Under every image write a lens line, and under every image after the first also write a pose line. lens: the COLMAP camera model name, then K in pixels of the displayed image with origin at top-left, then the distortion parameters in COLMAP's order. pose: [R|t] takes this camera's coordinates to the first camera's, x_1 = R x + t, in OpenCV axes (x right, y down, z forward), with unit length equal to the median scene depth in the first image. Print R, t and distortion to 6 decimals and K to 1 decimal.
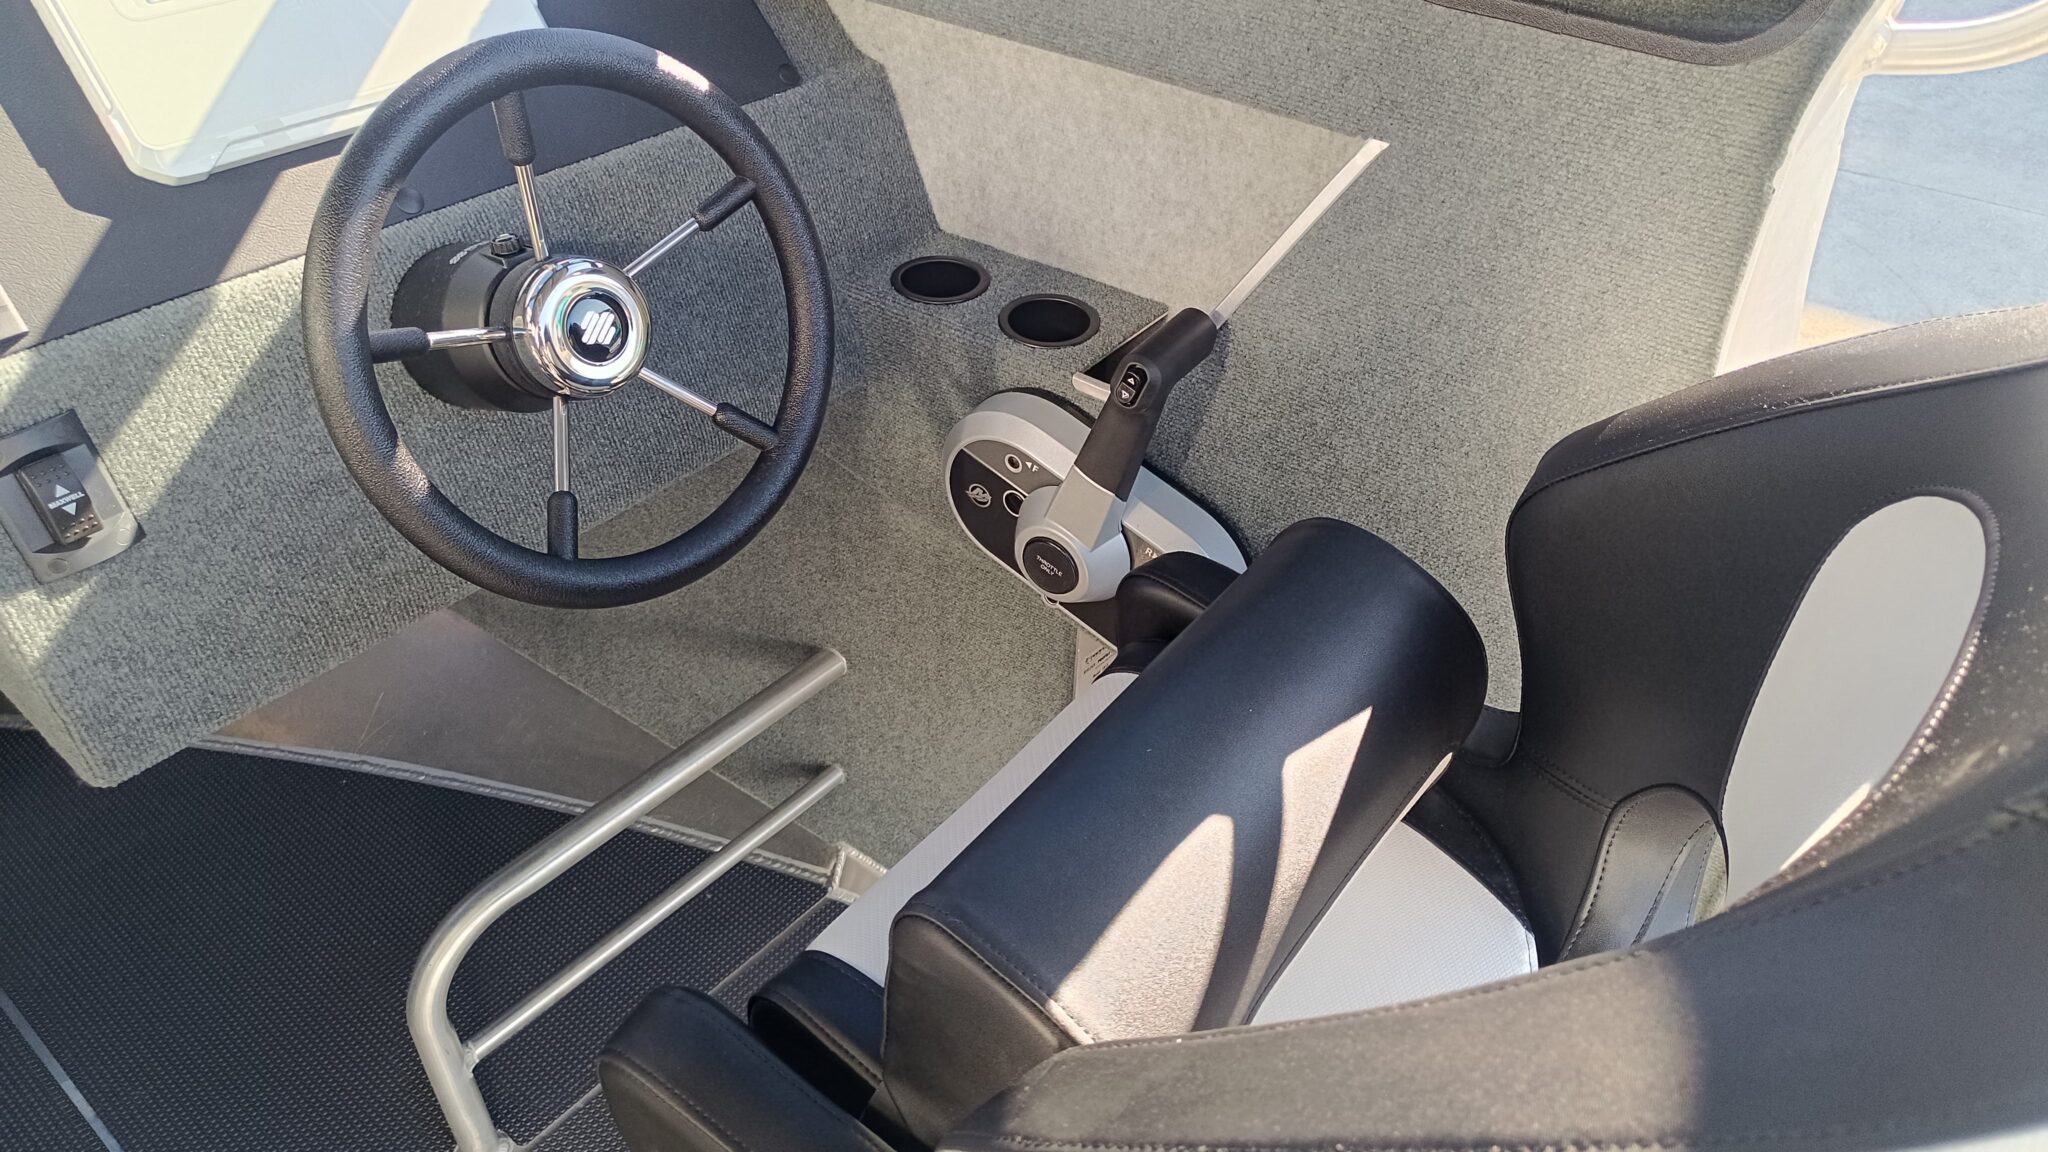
lens RADIAL K [[1440.0, 0, 1082.9], [0, 1440.0, 564.3], [0, 0, 1]] dist [0.010673, -0.004415]
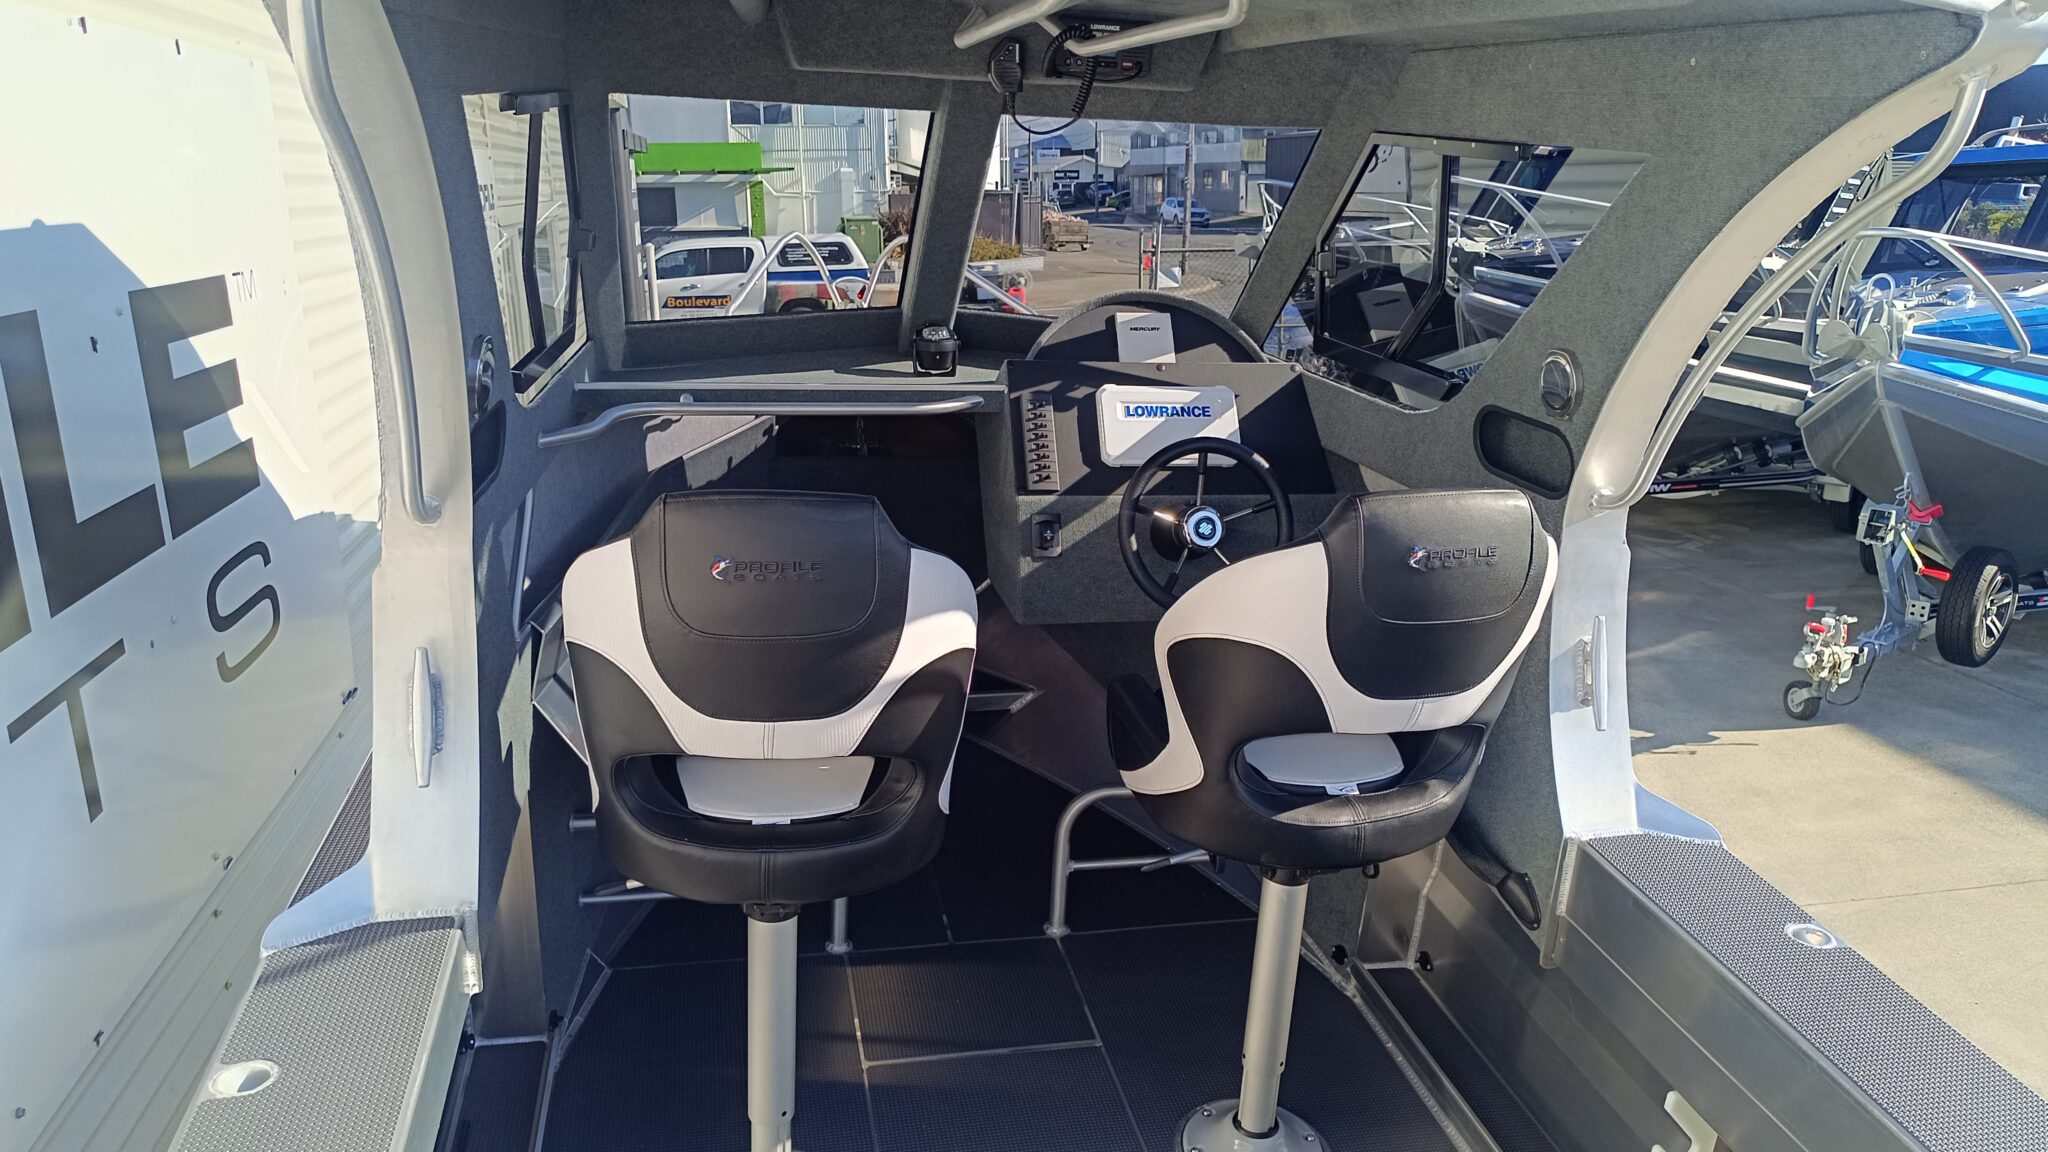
lens RADIAL K [[1440.0, 0, 1030.7], [0, 1440.0, 580.2], [0, 0, 1]] dist [0.010673, -0.004415]
pose [[0.780476, 0.201721, -0.591748, 1.129220], [-0.407332, 0.882117, -0.236538, 0.756498], [0.474276, 0.425650, 0.770639, -1.389212]]
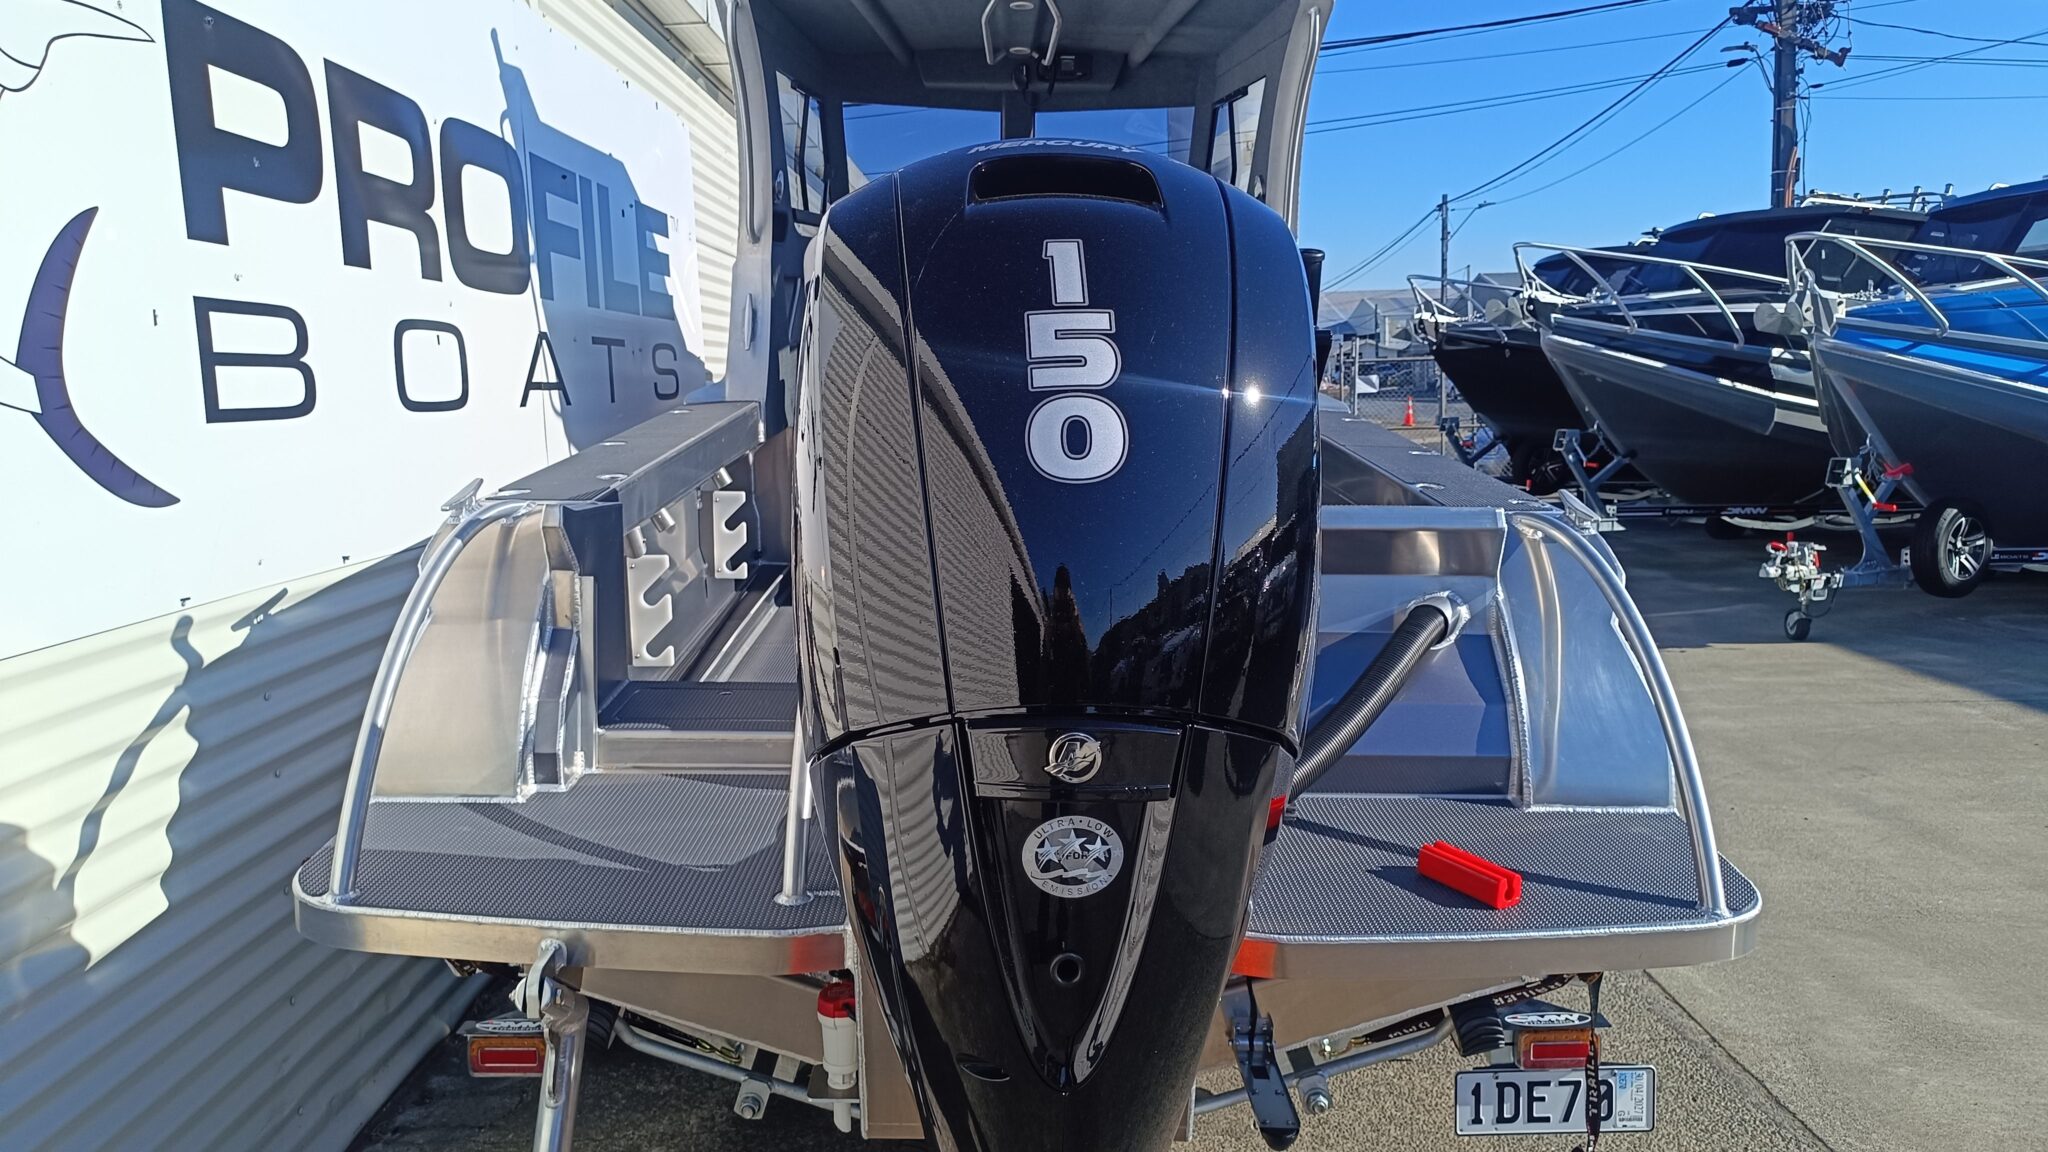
lens RADIAL K [[1440.0, 0, 1016.2], [0, 1440.0, 569.1], [0, 0, 1]] dist [0.010673, -0.004415]
pose [[0.634506, 0.117922, -0.763869, 3.715172], [-0.472841, 0.841003, -0.262935, 2.334850], [0.611411, 0.528022, 0.589380, -2.053793]]
